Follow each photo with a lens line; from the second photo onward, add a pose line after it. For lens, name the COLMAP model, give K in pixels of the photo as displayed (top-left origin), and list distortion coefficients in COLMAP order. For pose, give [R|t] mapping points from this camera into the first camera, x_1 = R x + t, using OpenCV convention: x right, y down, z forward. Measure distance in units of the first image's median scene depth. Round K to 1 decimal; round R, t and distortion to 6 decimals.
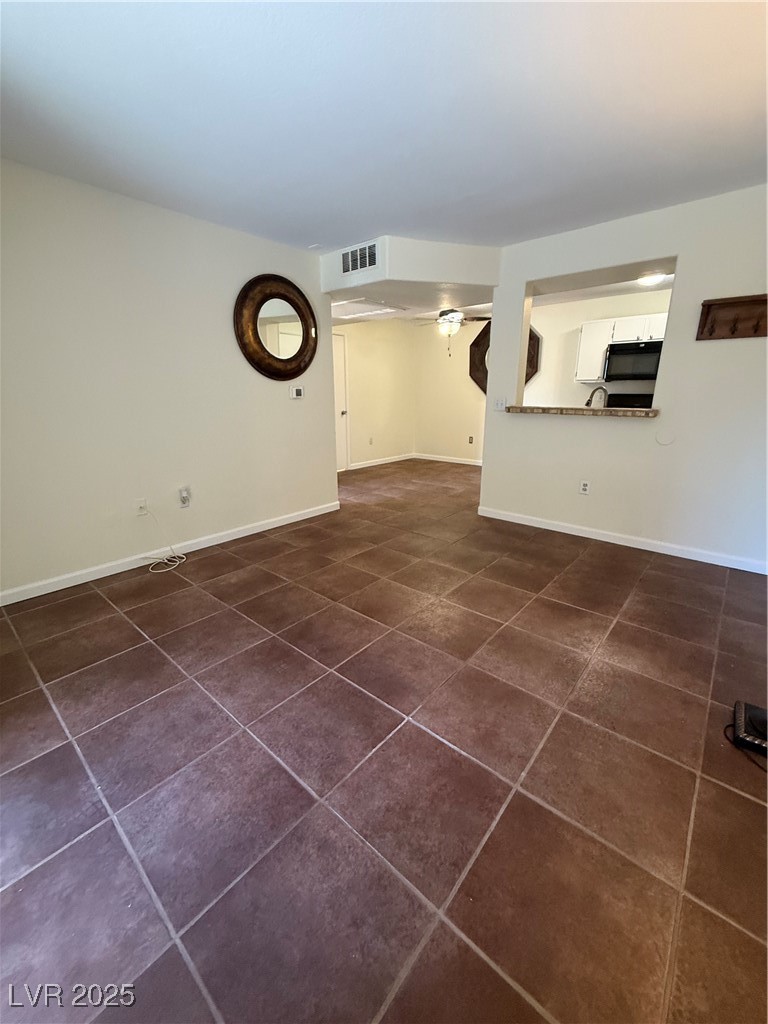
lens RADIAL K [[409.3, 0, 382.2], [0, 409.3, 509.8], [0, 0, 1]] dist [-0.000200, -0.000087]
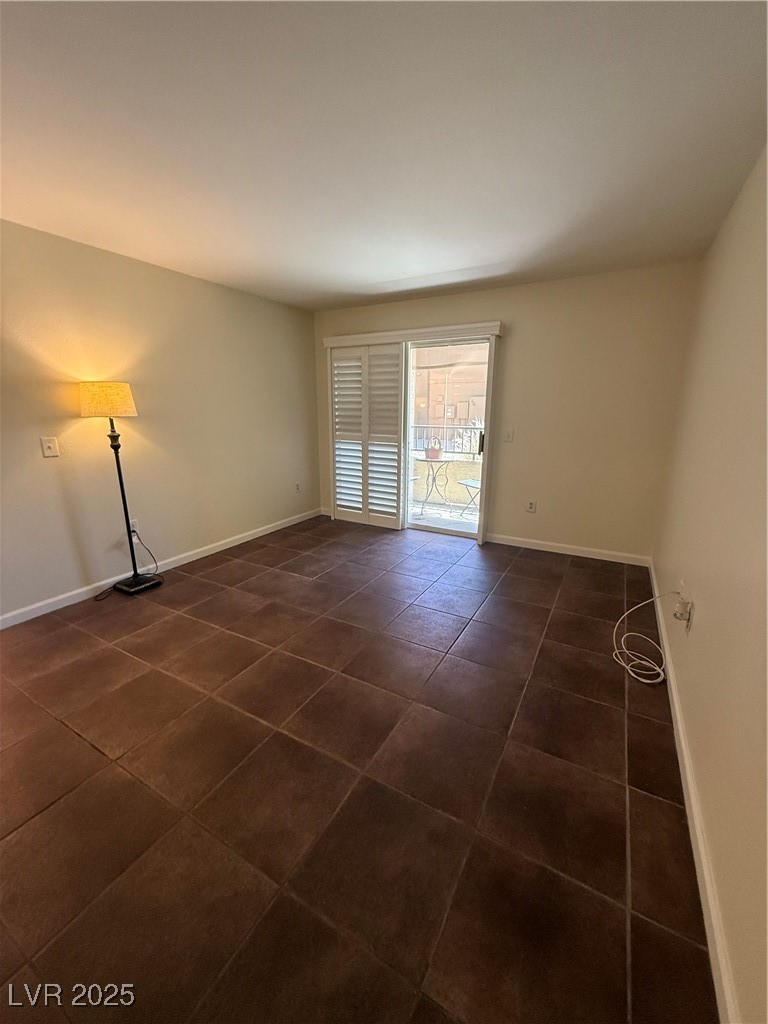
lens RADIAL K [[409.3, 0, 384.6], [0, 409.3, 513.3], [0, 0, 1]] dist [-0.000200, -0.000087]
pose [[-0.979253, 0.040931, -0.198463, 0.084625], [-0.064113, 0.866495, 0.495051, -0.673428], [0.192230, 0.497505, -0.845894, 2.121728]]
